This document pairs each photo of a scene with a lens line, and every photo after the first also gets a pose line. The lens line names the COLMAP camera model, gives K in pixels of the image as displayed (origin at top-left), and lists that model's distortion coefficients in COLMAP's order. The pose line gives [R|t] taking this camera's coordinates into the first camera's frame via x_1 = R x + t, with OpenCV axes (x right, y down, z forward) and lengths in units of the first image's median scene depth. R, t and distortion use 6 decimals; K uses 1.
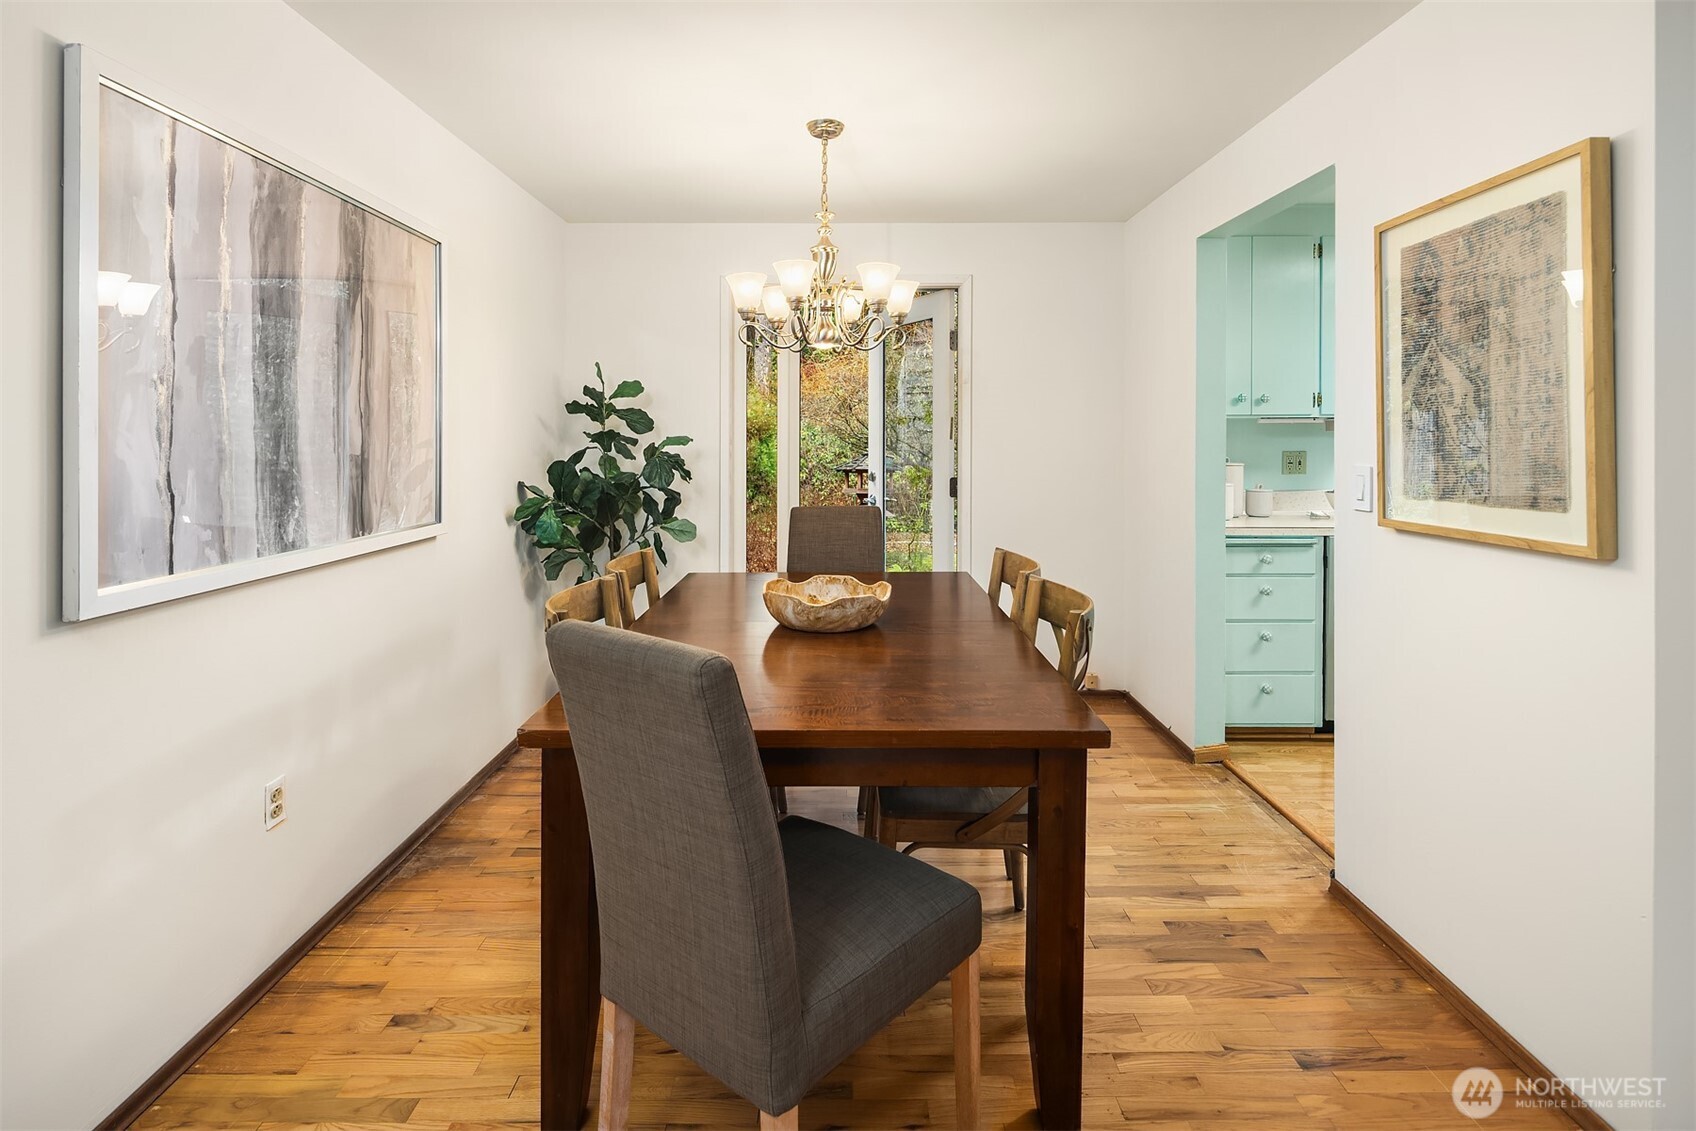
lens RADIAL K [[807.9, 0, 828.0], [0, 807.9, 435.2], [0, 0, 1]] dist [0.002827, -0.000709]
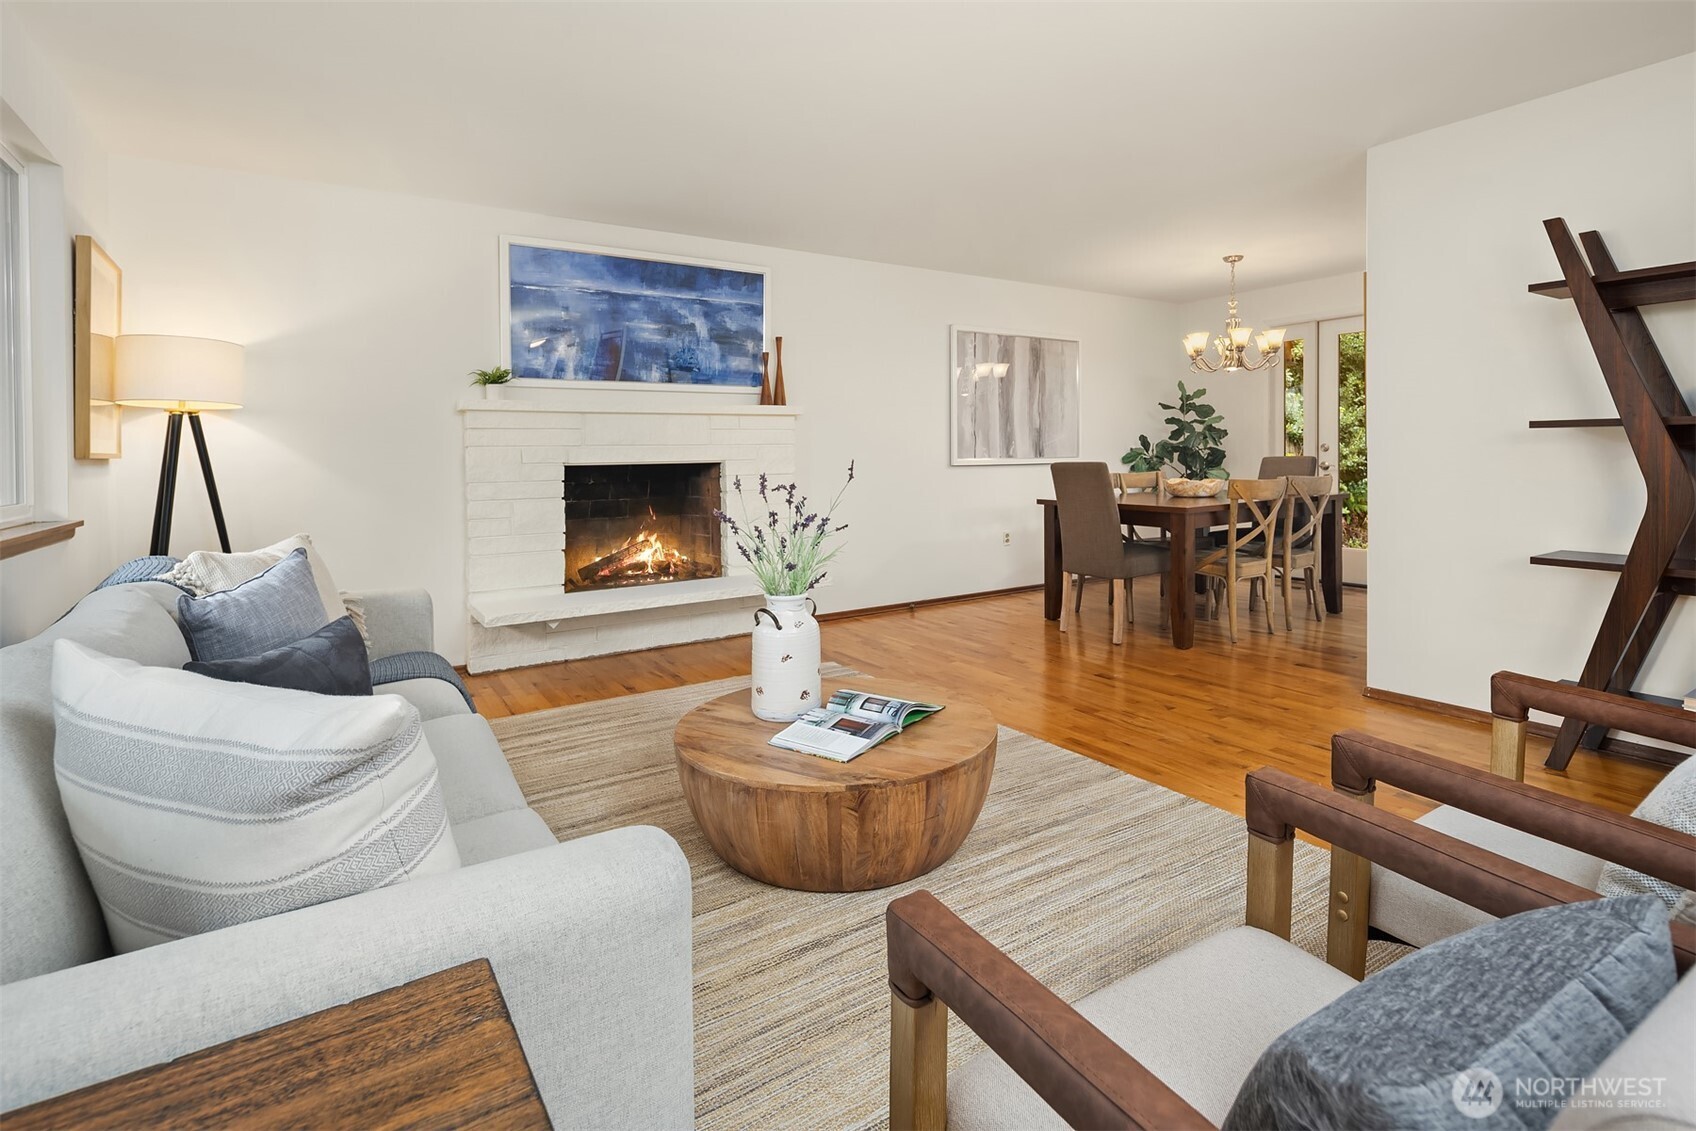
lens RADIAL K [[825.5, 0, 848.6], [0, 825.5, 487.7], [0, 0, 1]] dist [0.000275, -0.000668]
pose [[0.560492, 0.025649, -0.827763, 1.419791], [0.015463, 0.999022, 0.041426, 0.101870], [0.828016, -0.036018, 0.559547, -1.138040]]
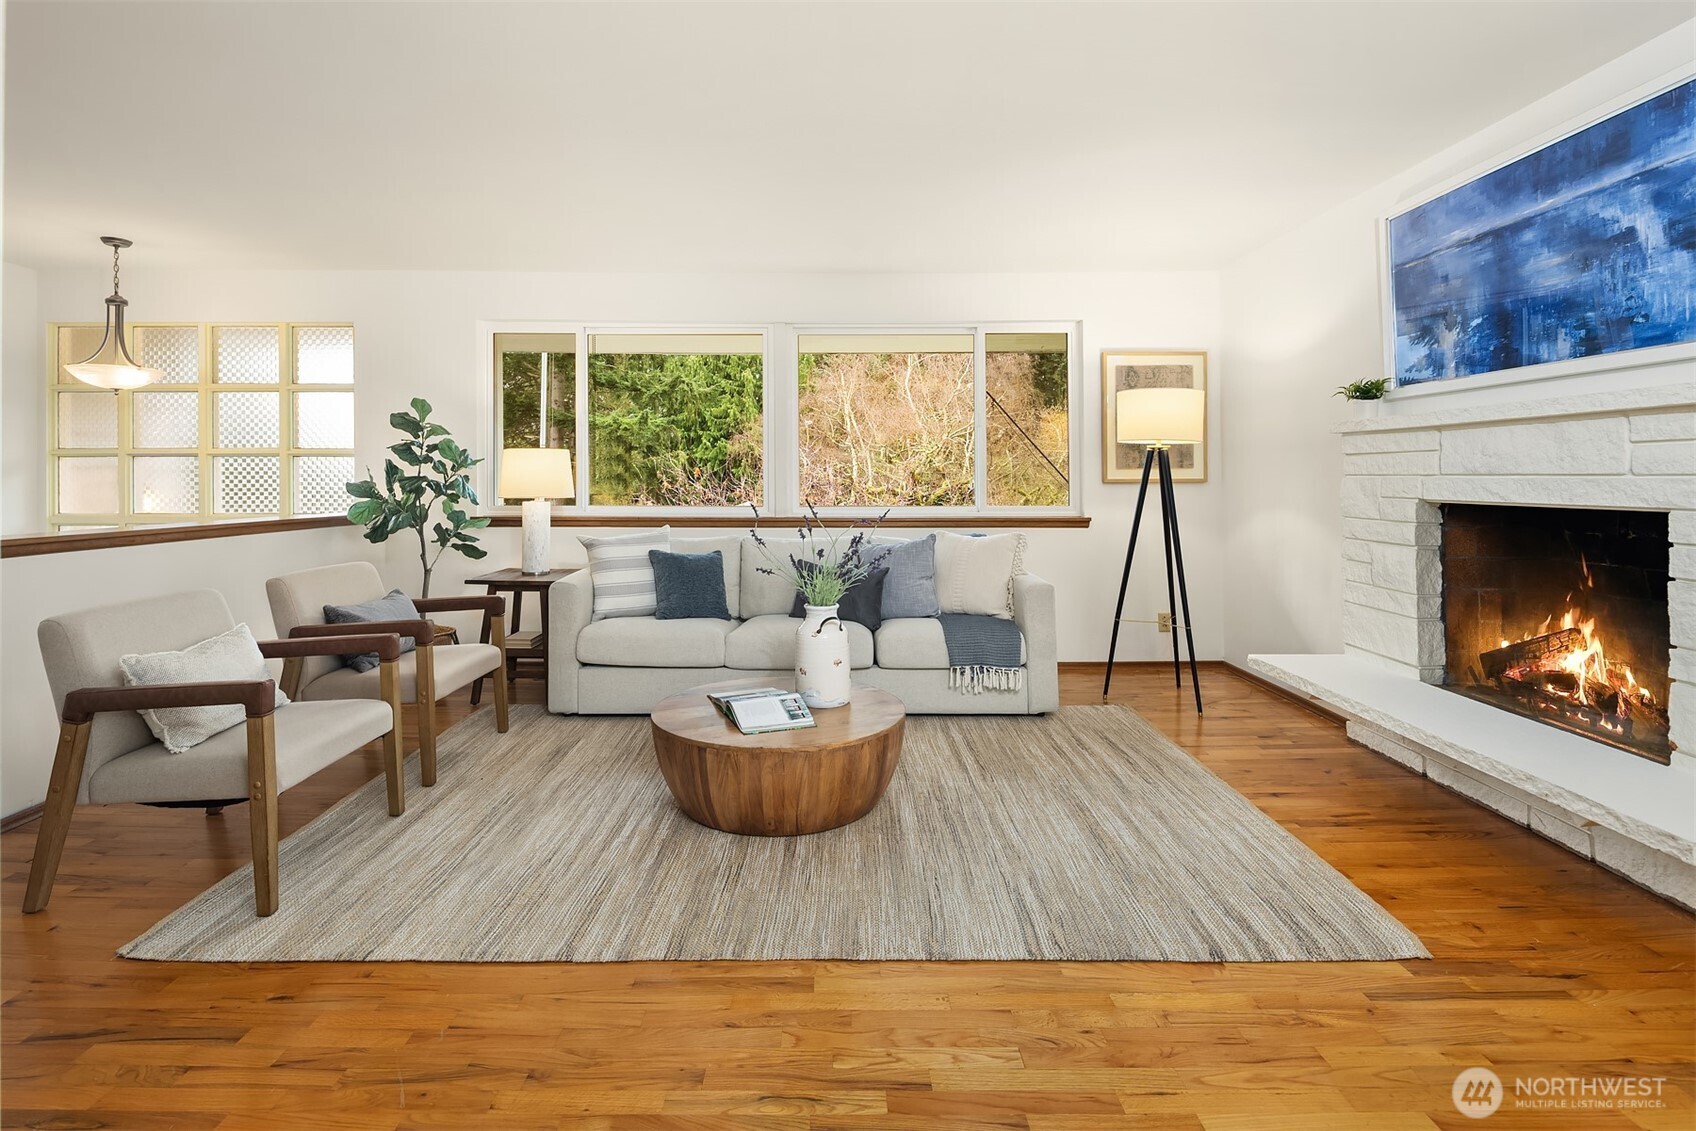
lens RADIAL K [[825.5, 0, 816.8], [0, 825.5, 494.7], [0, 0, 1]] dist [0.000275, -0.000668]
pose [[-0.999991, 0.004141, 0.001357, 0.454217], [0.004172, 0.999716, 0.023480, 0.071267], [-0.001260, 0.023485, -0.999723, 0.797620]]
